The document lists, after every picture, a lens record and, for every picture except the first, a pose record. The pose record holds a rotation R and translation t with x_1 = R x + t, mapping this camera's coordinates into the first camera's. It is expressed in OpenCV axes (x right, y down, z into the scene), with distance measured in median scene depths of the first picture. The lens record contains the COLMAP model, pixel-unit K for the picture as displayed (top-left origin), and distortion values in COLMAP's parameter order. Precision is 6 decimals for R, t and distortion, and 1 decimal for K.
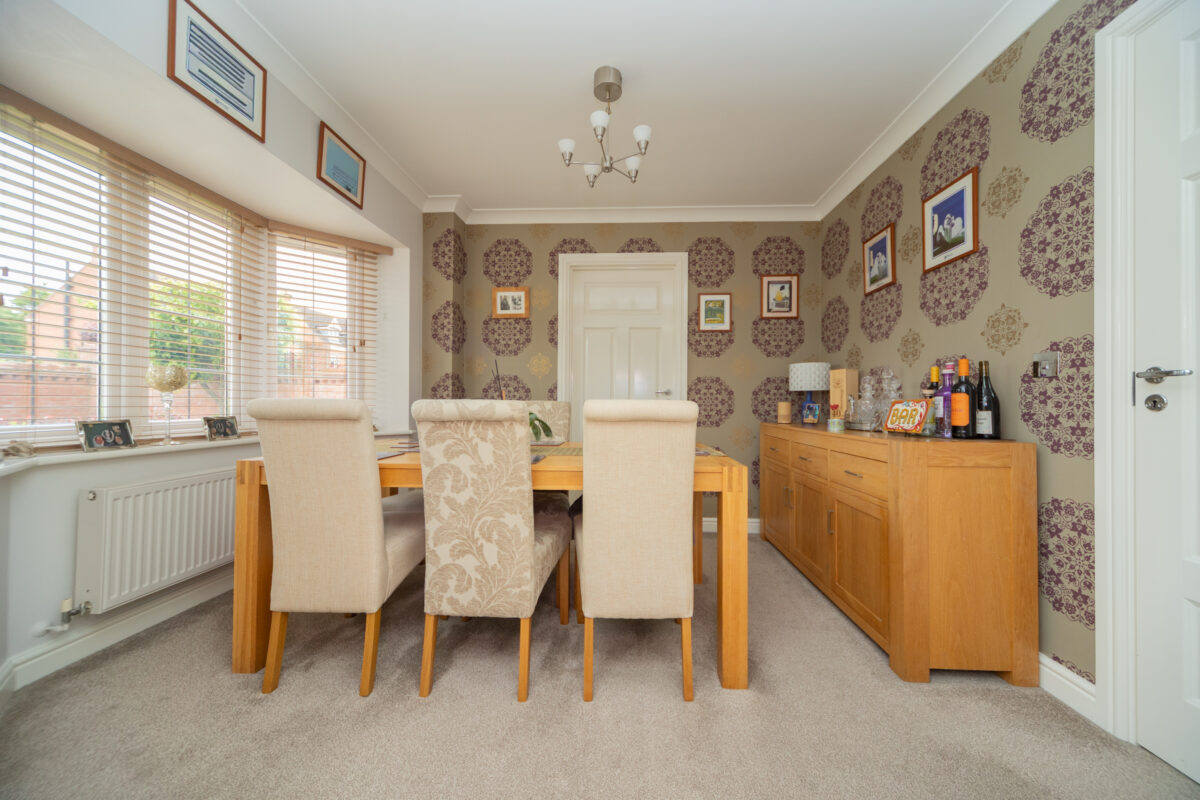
lens RADIAL K [[410.7, 0, 612.2], [0, 410.7, 398.1], [0, 0, 1]] dist [0.002836, -0.000287]
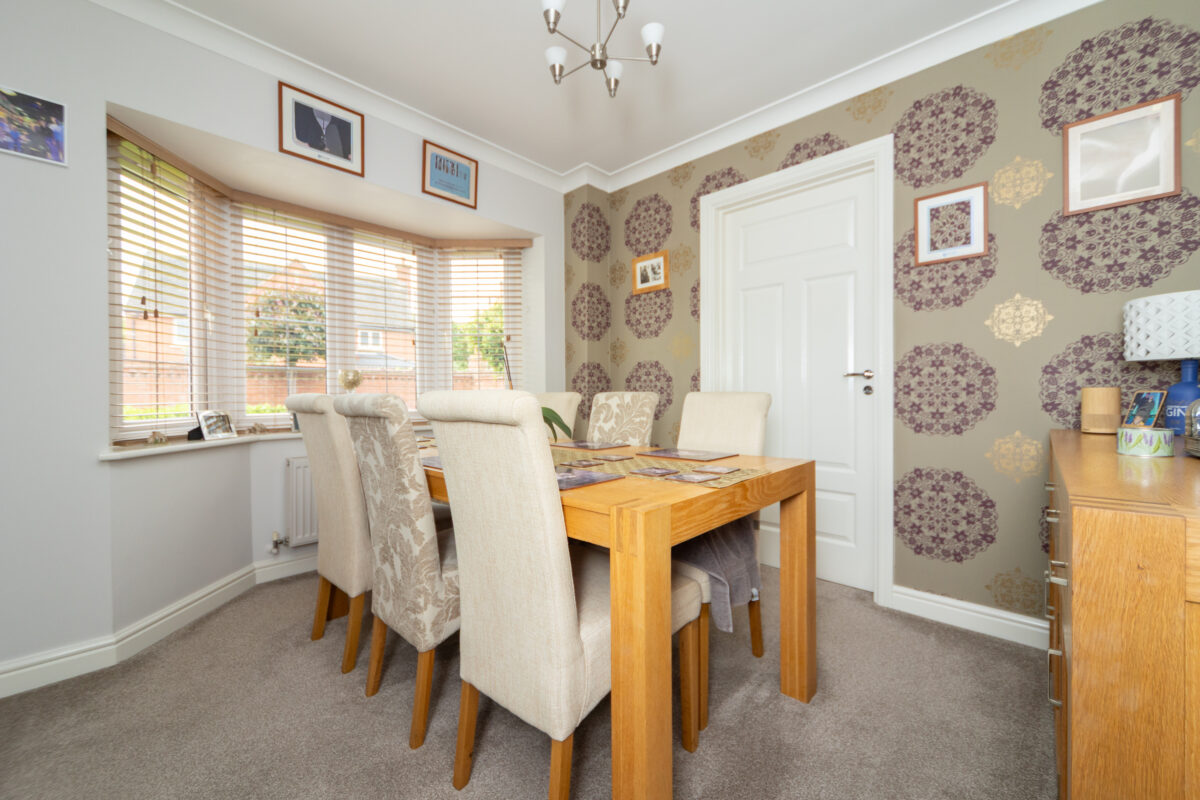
lens RADIAL K [[475.7, 0, 604.8], [0, 475.7, 398.7], [0, 0, 1]] dist [-0.000938, -0.000718]
pose [[0.764794, -0.005384, -0.644253, 0.304238], [0.018869, 0.999723, 0.014045, 0.004361], [0.643999, -0.022898, 0.764684, 0.212532]]
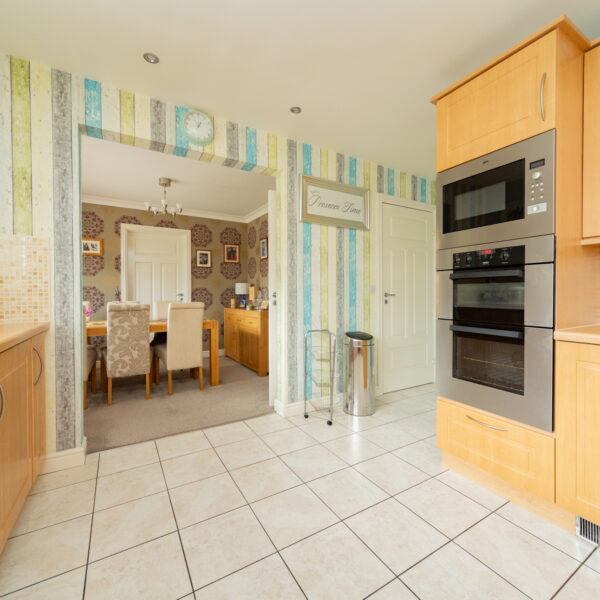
lens RADIAL K [[309.3, 0, 304.3], [0, 309.3, 297.0], [0, 0, 1]] dist [0.000975, -0.000064]
pose [[0.831960, -0.015298, 0.554625, -0.227581], [0.002089, 0.999699, 0.024440, -0.041885], [-0.554832, -0.019174, 0.831742, -0.695663]]
